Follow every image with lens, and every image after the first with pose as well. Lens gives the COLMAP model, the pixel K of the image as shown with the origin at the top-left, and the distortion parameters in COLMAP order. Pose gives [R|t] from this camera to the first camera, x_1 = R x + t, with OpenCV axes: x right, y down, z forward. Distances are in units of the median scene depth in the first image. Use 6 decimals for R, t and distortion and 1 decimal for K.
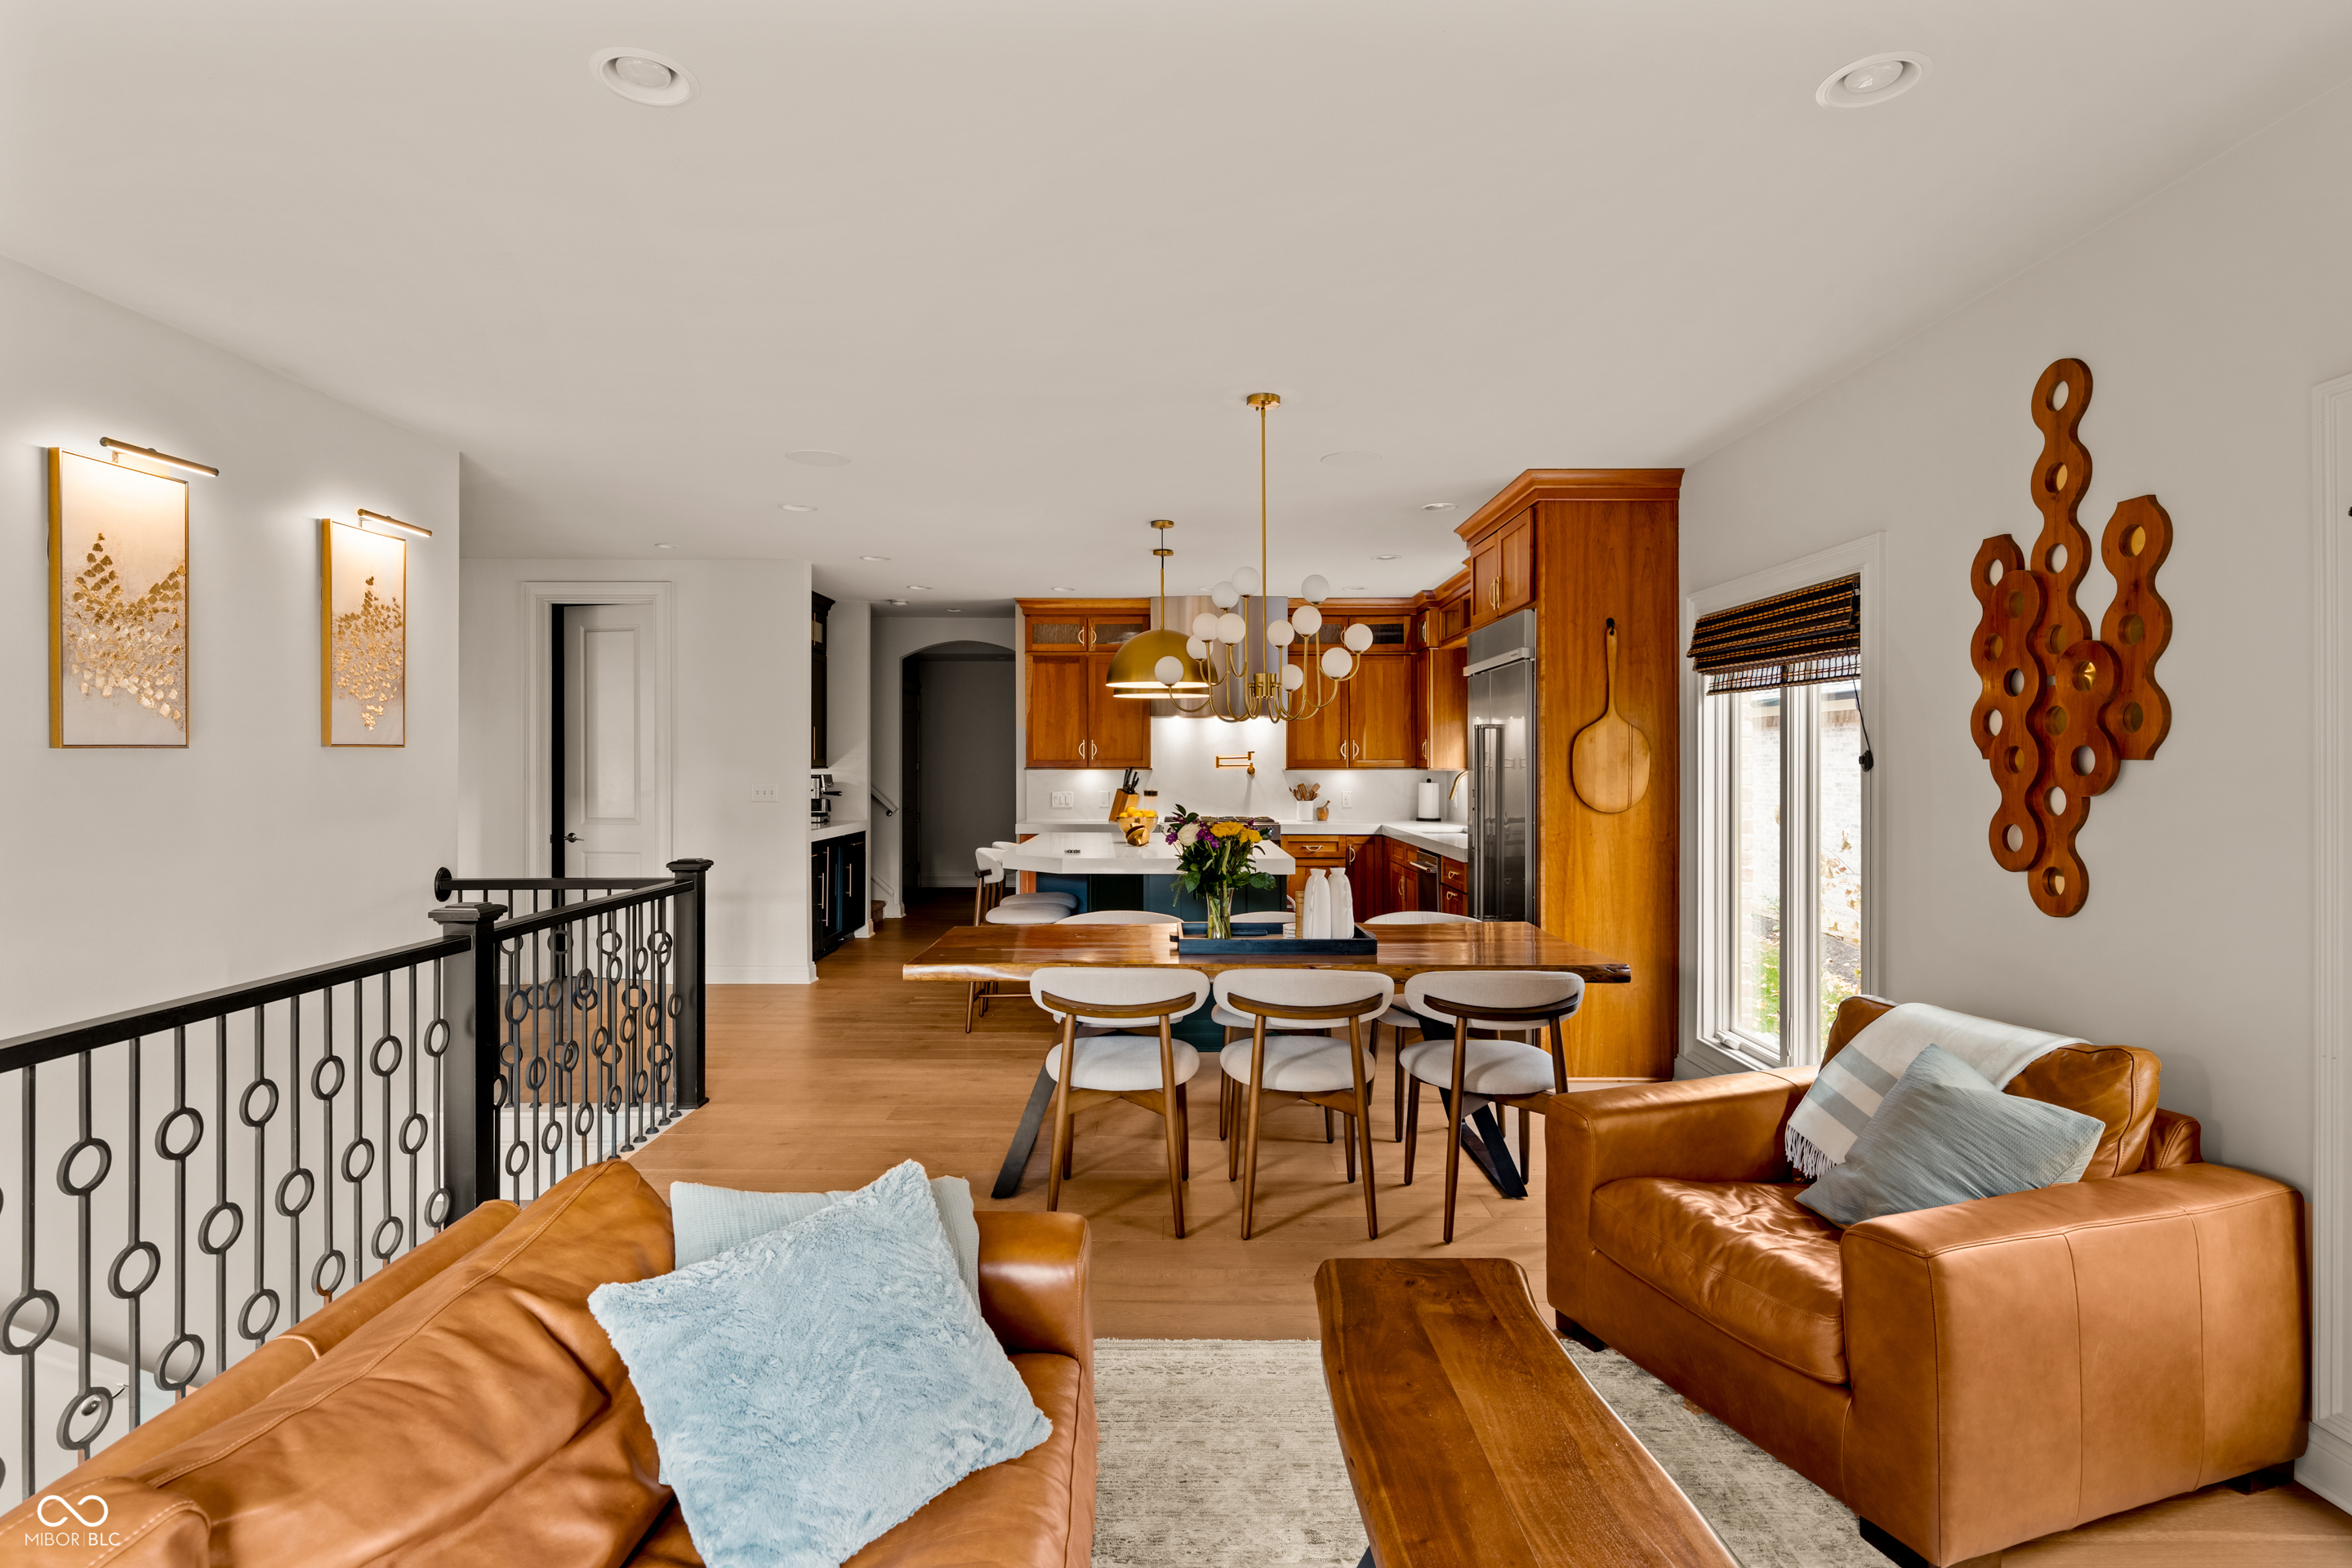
lens RADIAL K [[1244.0, 0, 1175.8], [0, 1244.0, 775.7], [0, 0, 1]] dist [-0.001933, -0.000703]
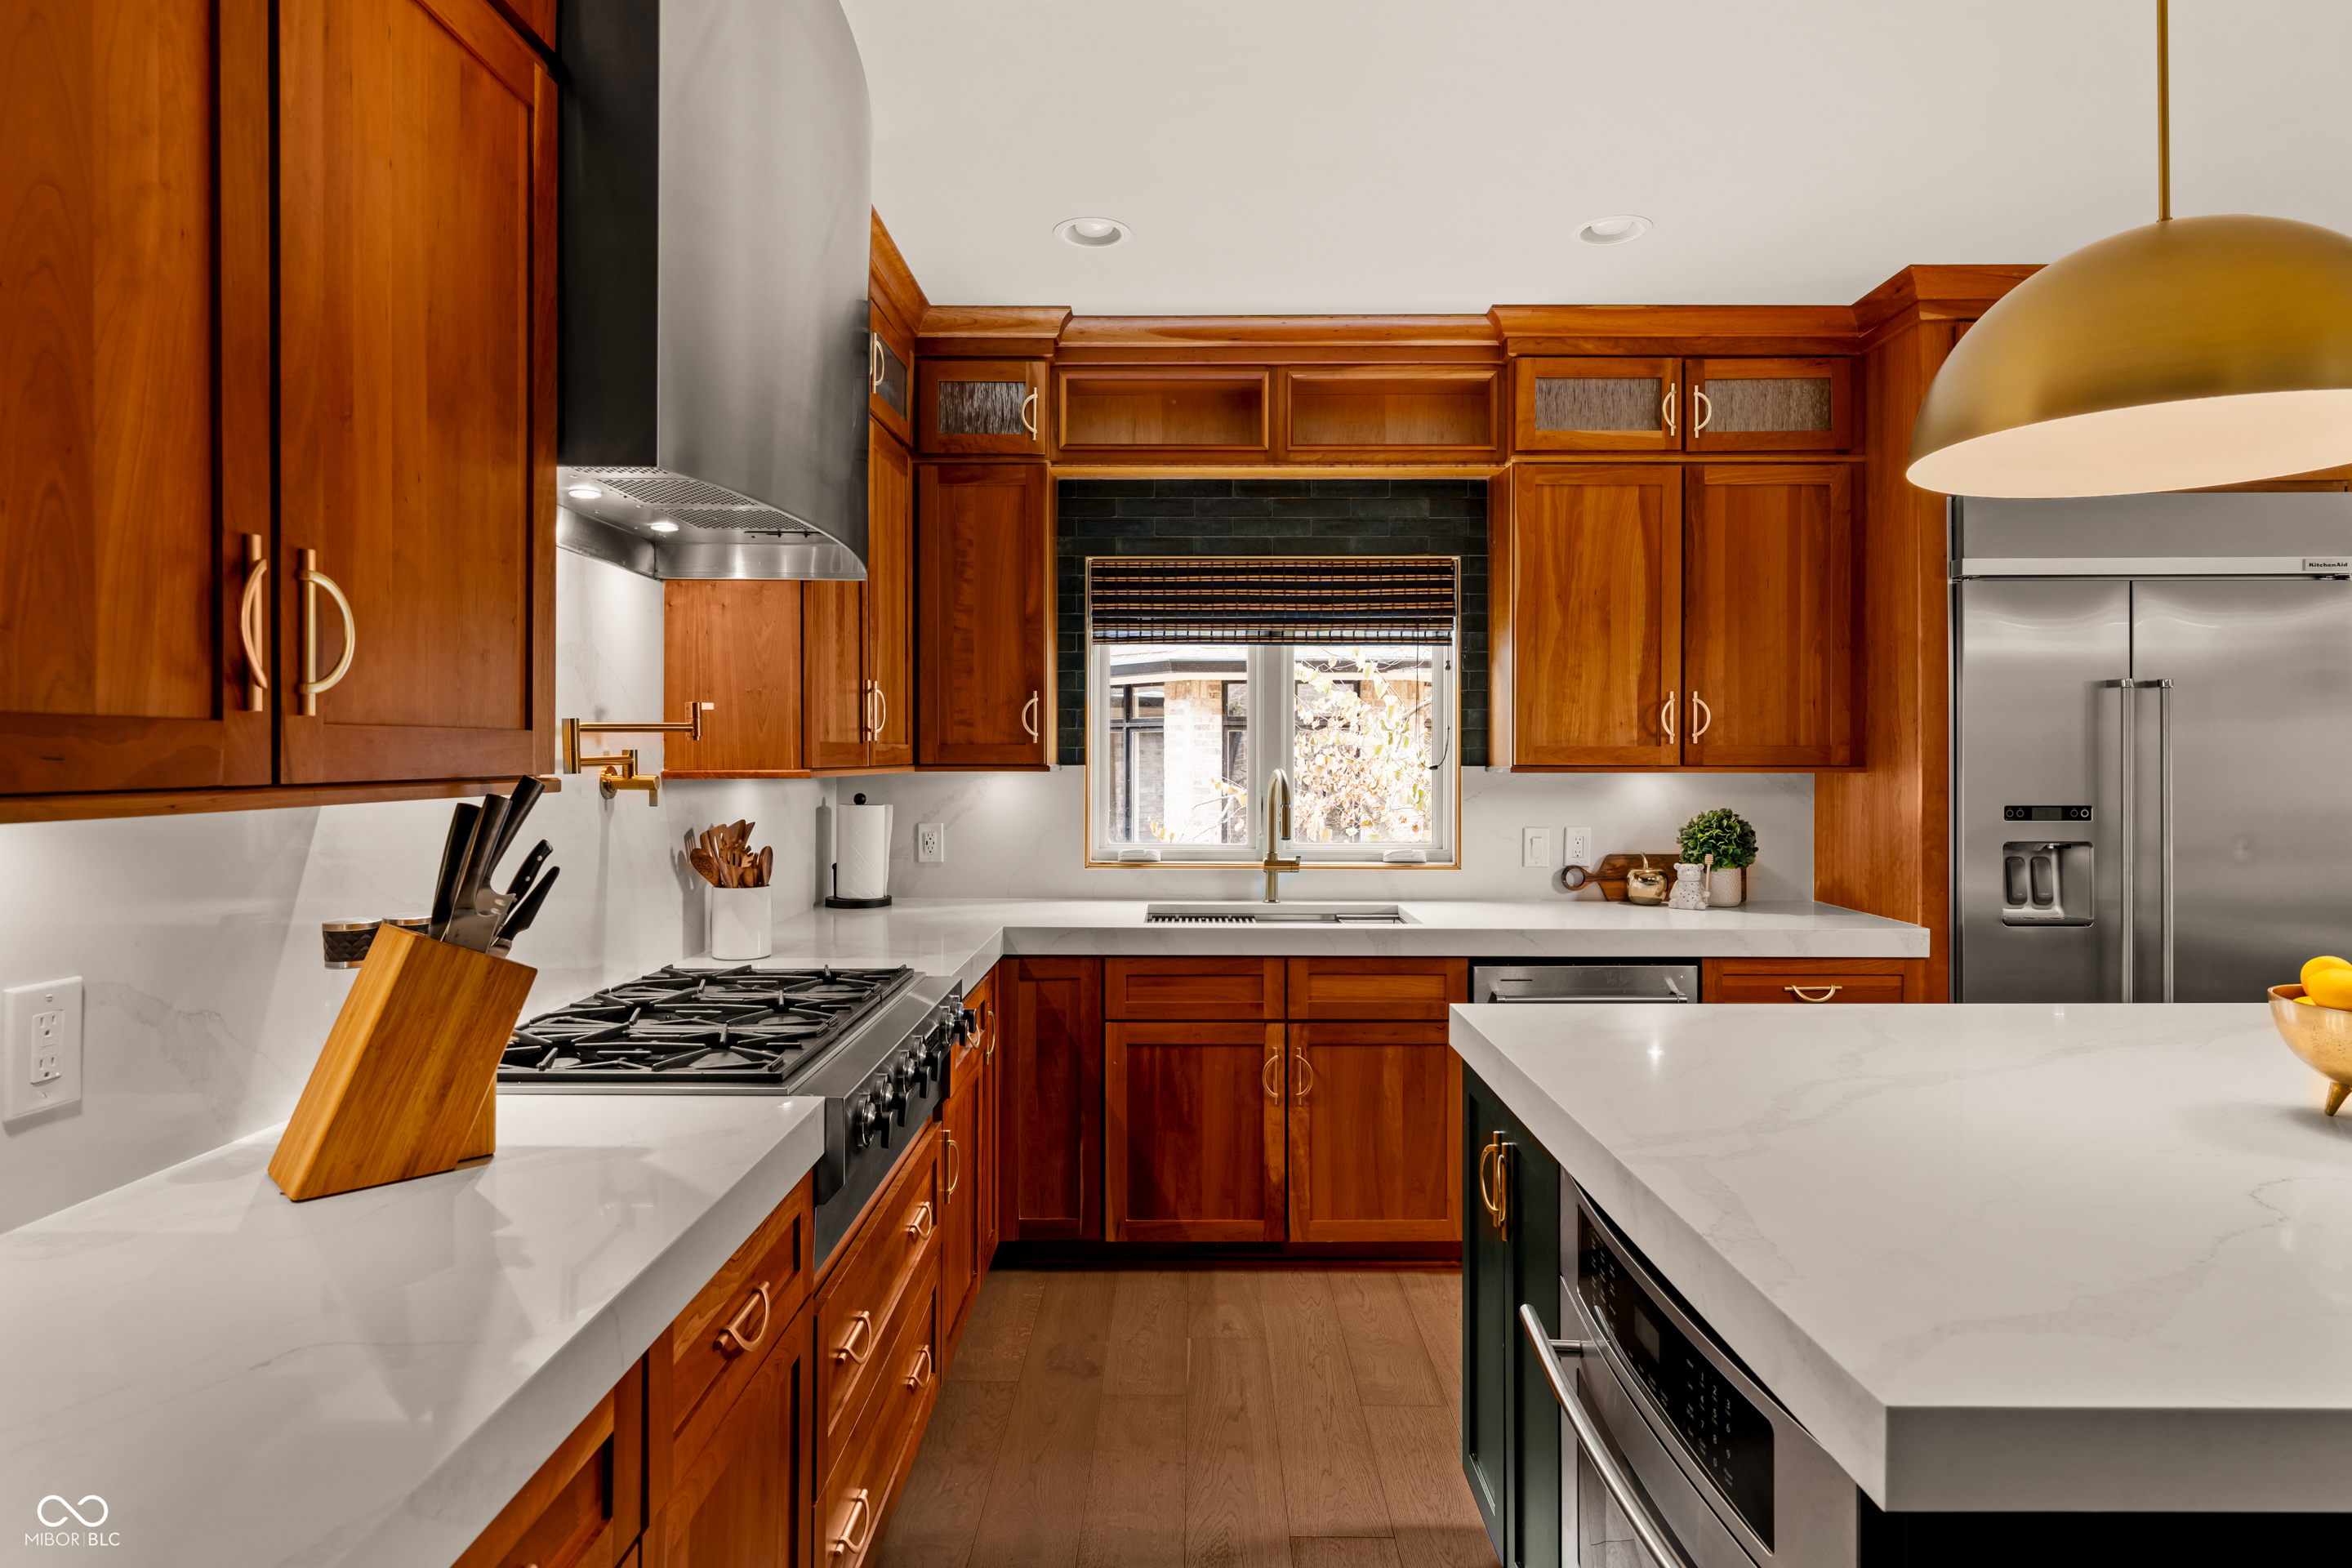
lens RADIAL K [[1251.9, 0, 1180.6], [0, 1251.9, 761.7], [0, 0, 1]] dist [-0.000121, -0.001964]
pose [[-0.003086, -0.004677, 0.999984, -0.195701], [0.009821, 0.999941, 0.004707, -0.009065], [-0.999947, 0.009836, -0.003040, 0.975249]]
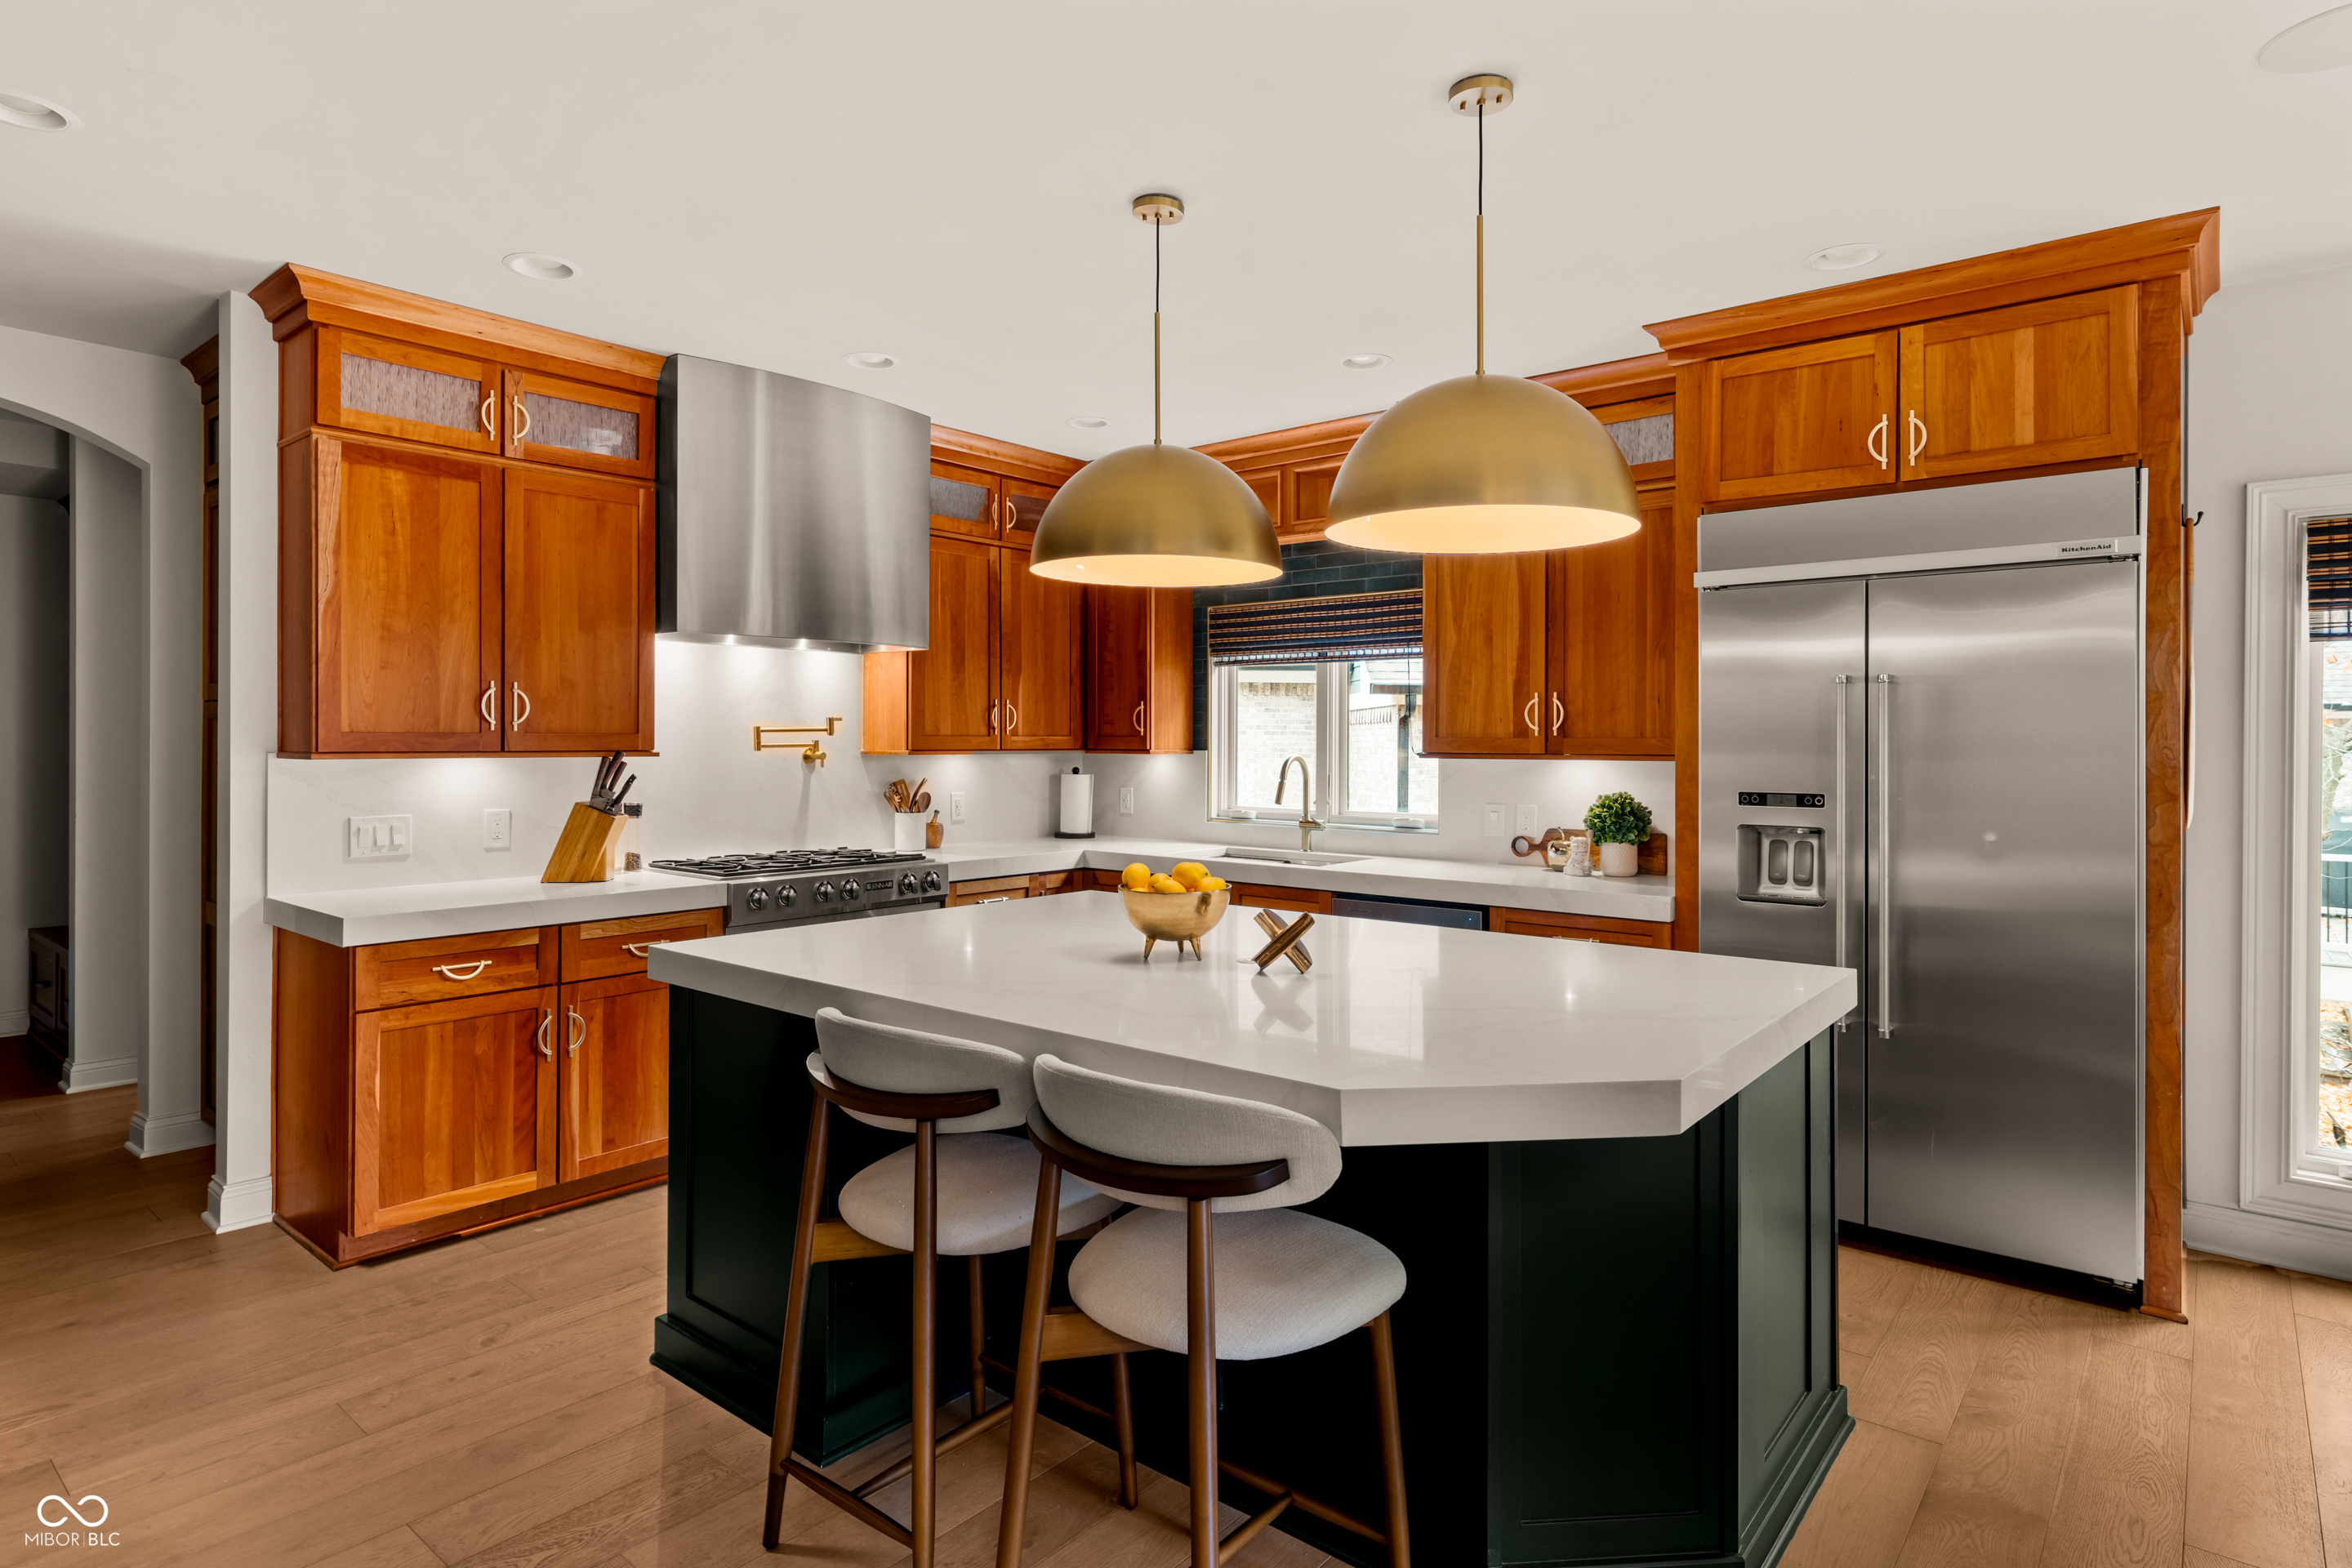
lens RADIAL K [[1244.0, 0, 1190.0], [0, 1244.0, 746.0], [0, 0, 1]] dist [-0.001933, -0.000703]
pose [[0.621981, -0.000238, 0.783032, -0.257737], [0.004558, 0.999984, -0.003317, -0.006373], [-0.783019, 0.005632, 0.621972, 0.623143]]
